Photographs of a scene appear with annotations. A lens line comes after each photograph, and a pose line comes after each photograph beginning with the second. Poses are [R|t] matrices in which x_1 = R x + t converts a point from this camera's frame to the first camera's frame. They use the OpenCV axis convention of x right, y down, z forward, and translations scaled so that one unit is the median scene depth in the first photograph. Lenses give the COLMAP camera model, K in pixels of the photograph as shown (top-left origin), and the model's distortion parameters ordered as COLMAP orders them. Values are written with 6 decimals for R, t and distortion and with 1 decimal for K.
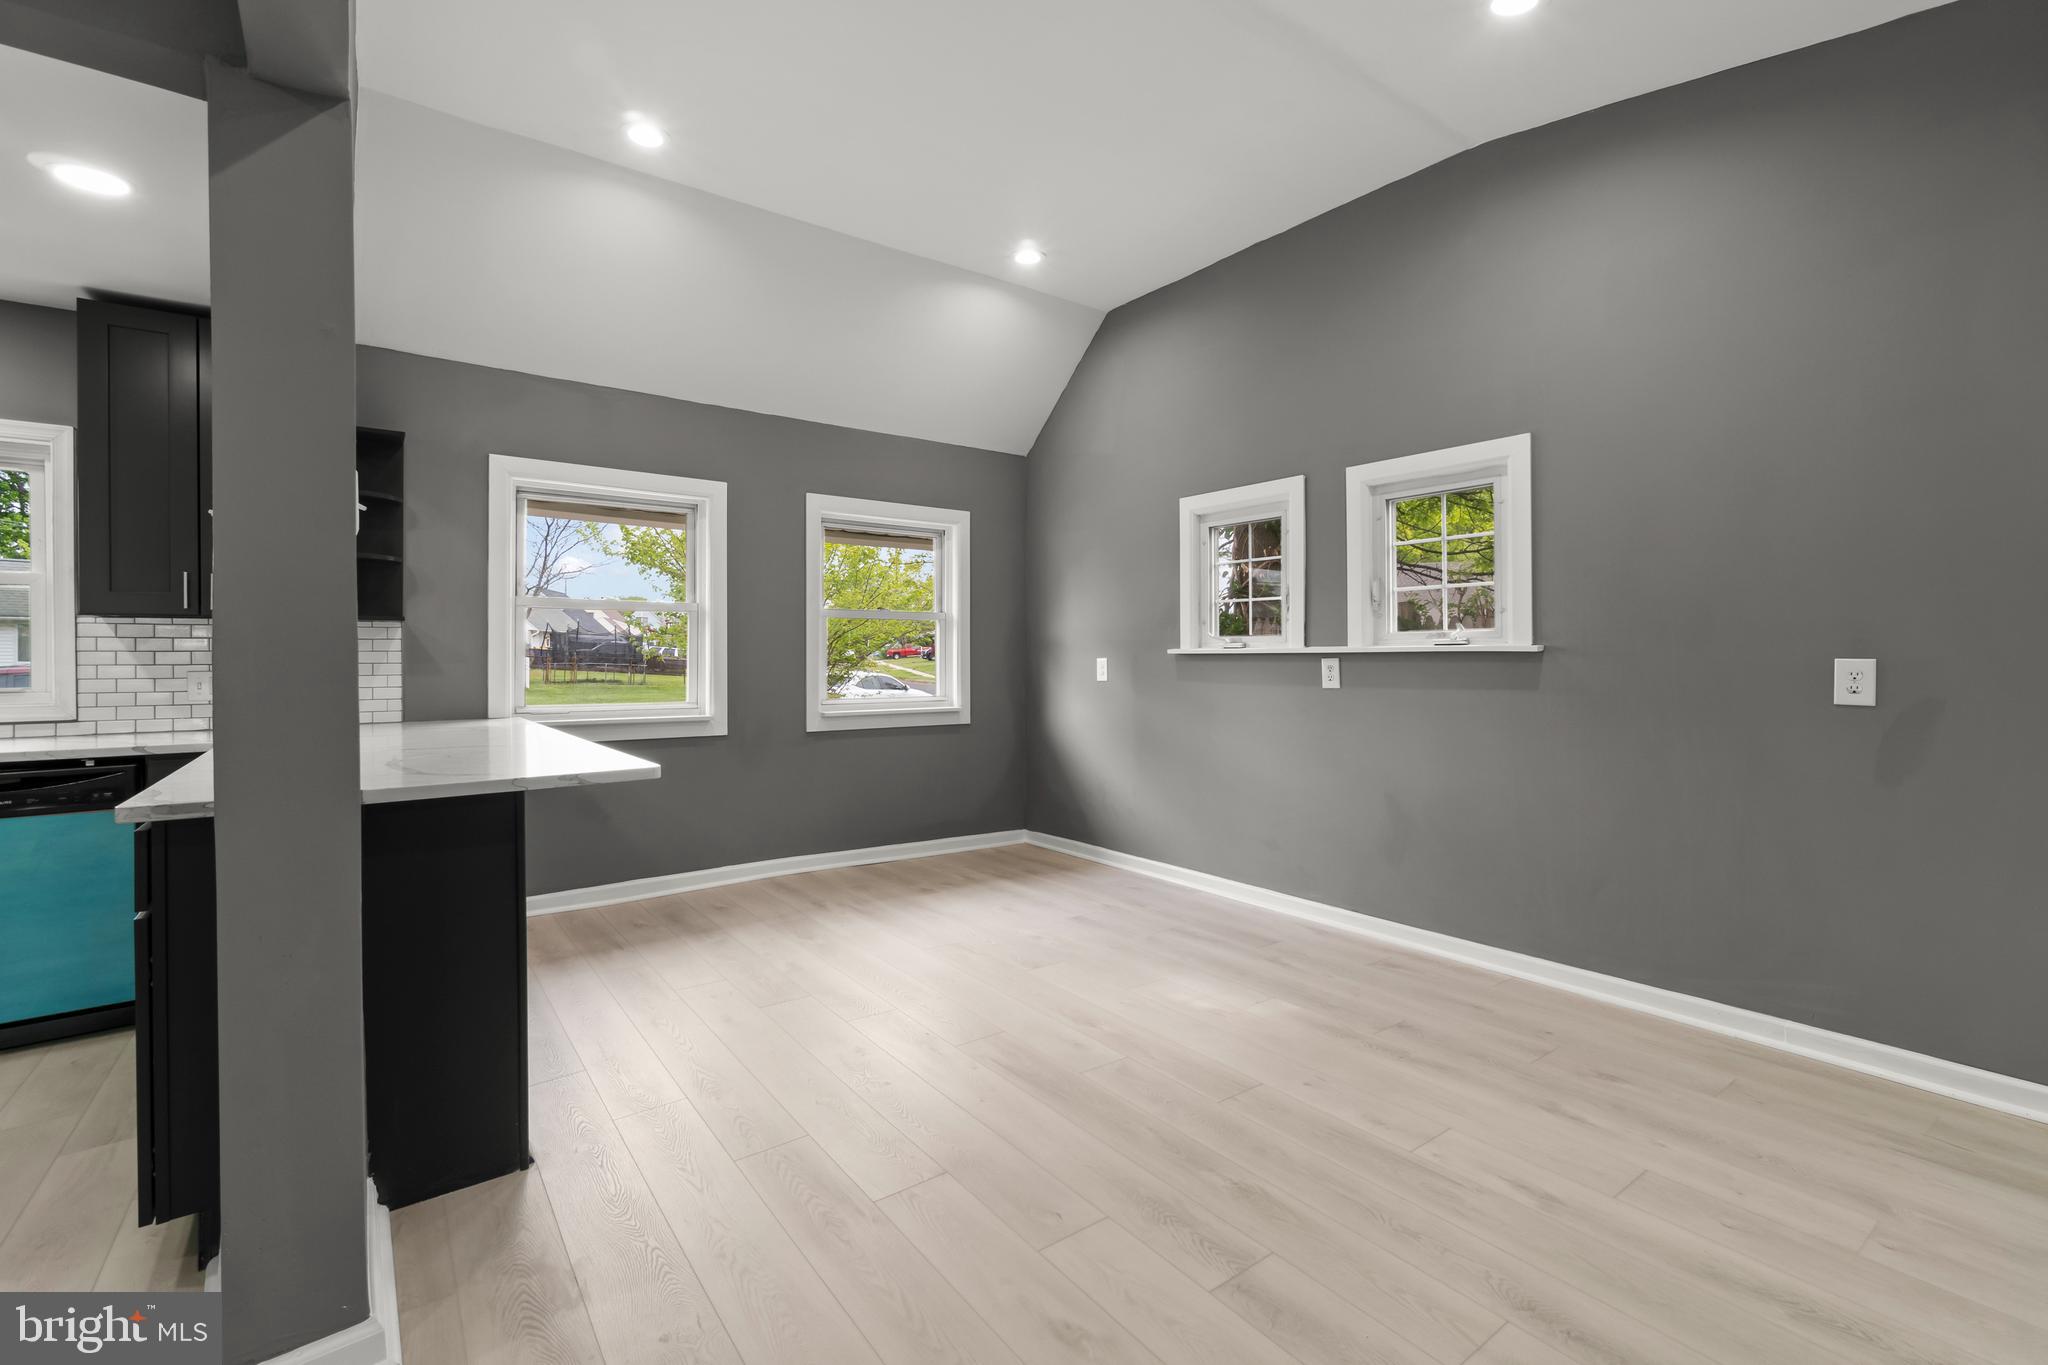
lens RADIAL K [[900.3, 0, 1025.1], [0, 900.3, 656.9], [0, 0, 1]] dist [-0.000154, 0.000056]
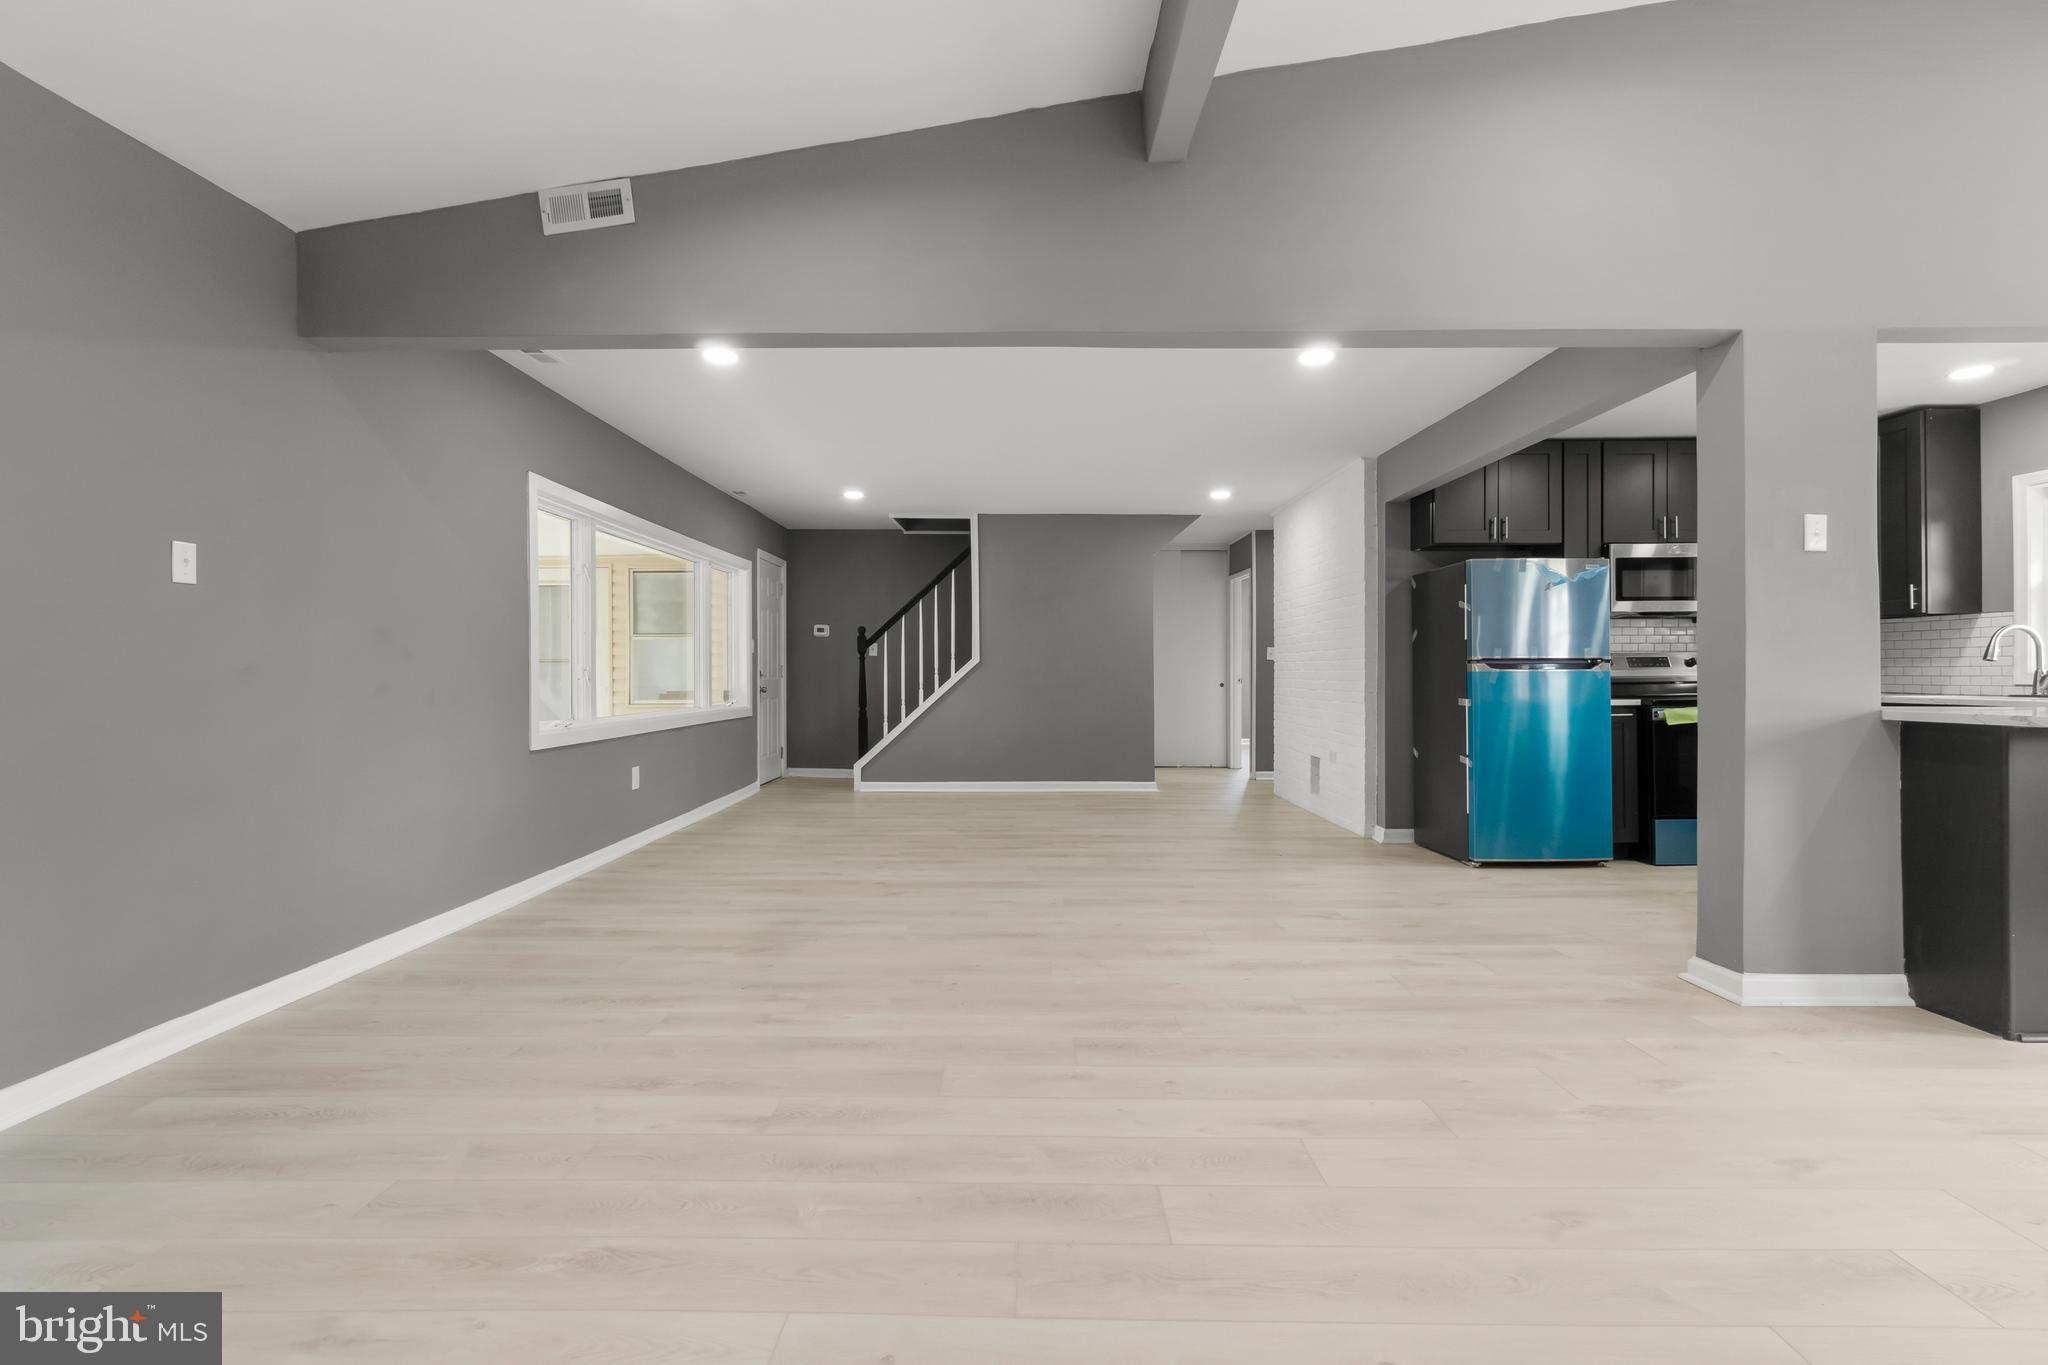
lens RADIAL K [[883.1, 0, 1022.0], [0, 883.1, 674.5], [0, 0, 1]] dist [-0.005793, 0.000437]
pose [[-0.604908, 0.004994, -0.796280, 0.631308], [0.003381, 0.999987, 0.003703, 0.036250], [0.796288, -0.000453, -0.604917, 0.351716]]
